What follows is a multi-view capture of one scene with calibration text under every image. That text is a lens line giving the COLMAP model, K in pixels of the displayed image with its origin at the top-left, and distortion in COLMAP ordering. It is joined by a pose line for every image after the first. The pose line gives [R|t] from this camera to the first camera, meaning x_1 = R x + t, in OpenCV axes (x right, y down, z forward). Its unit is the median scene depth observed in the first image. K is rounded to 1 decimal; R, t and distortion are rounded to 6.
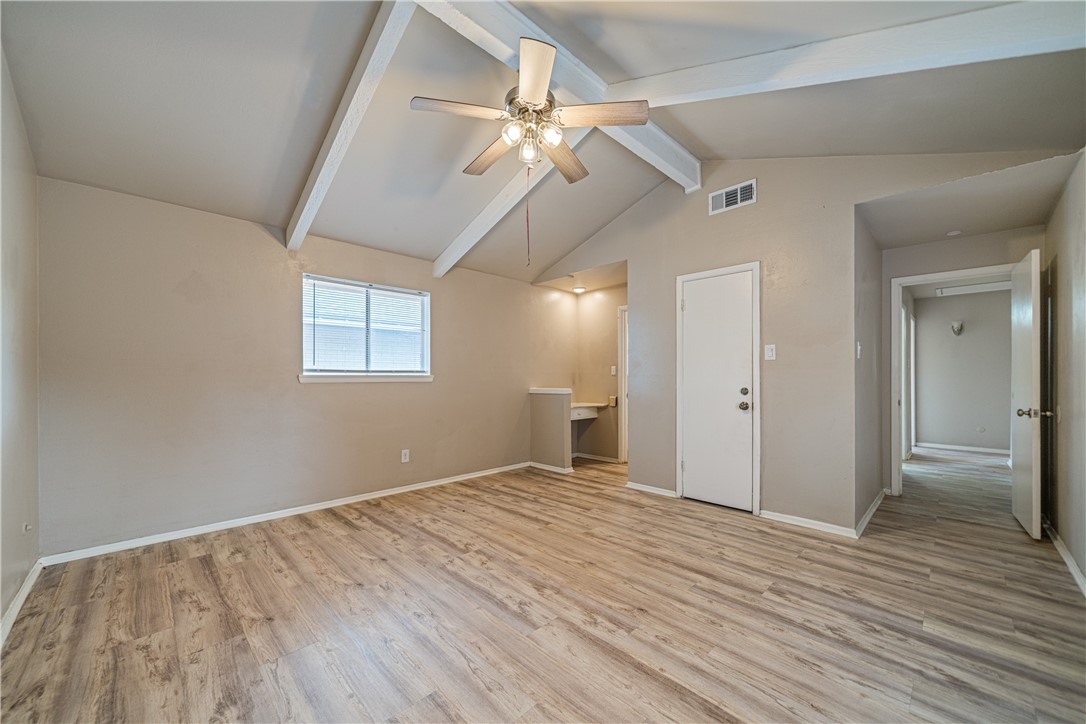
lens RADIAL K [[410.3, 0, 542.9], [0, 410.3, 372.4], [0, 0, 1]] dist [-0.001403, -0.000051]
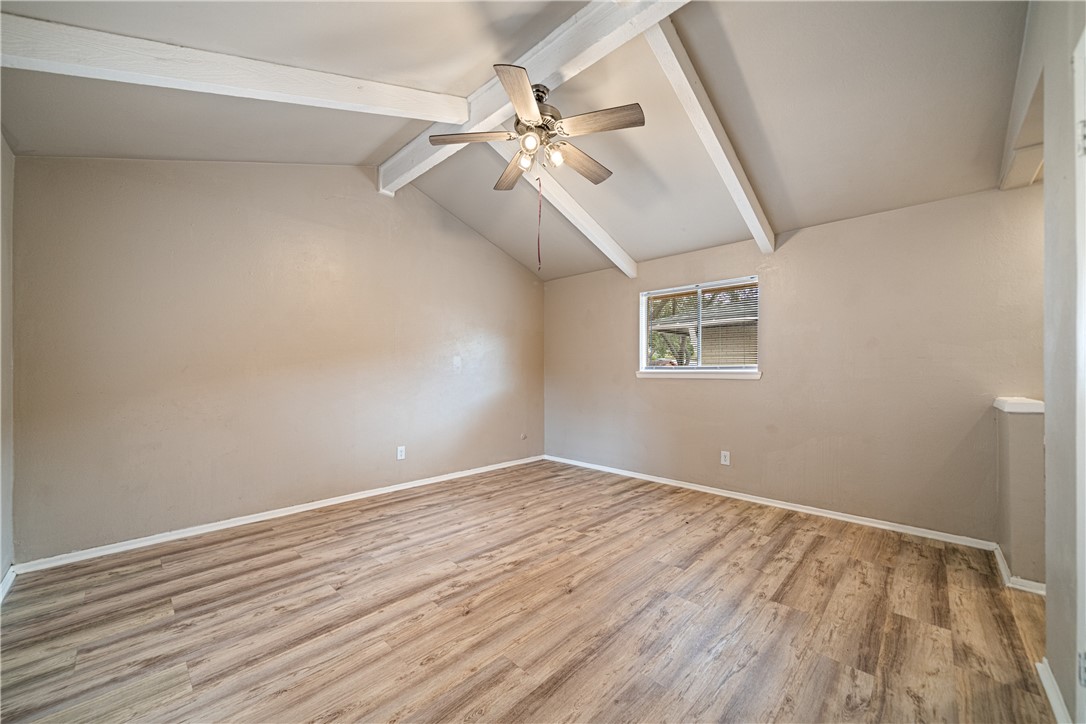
lens RADIAL K [[410.3, 0, 542.9], [0, 410.3, 372.4], [0, 0, 1]] dist [-0.001403, -0.000051]
pose [[0.026938, -0.000911, -0.999637, 0.815796], [0.006006, 0.999982, -0.000749, 0.009485], [0.999619, -0.005984, 0.026943, 0.777557]]
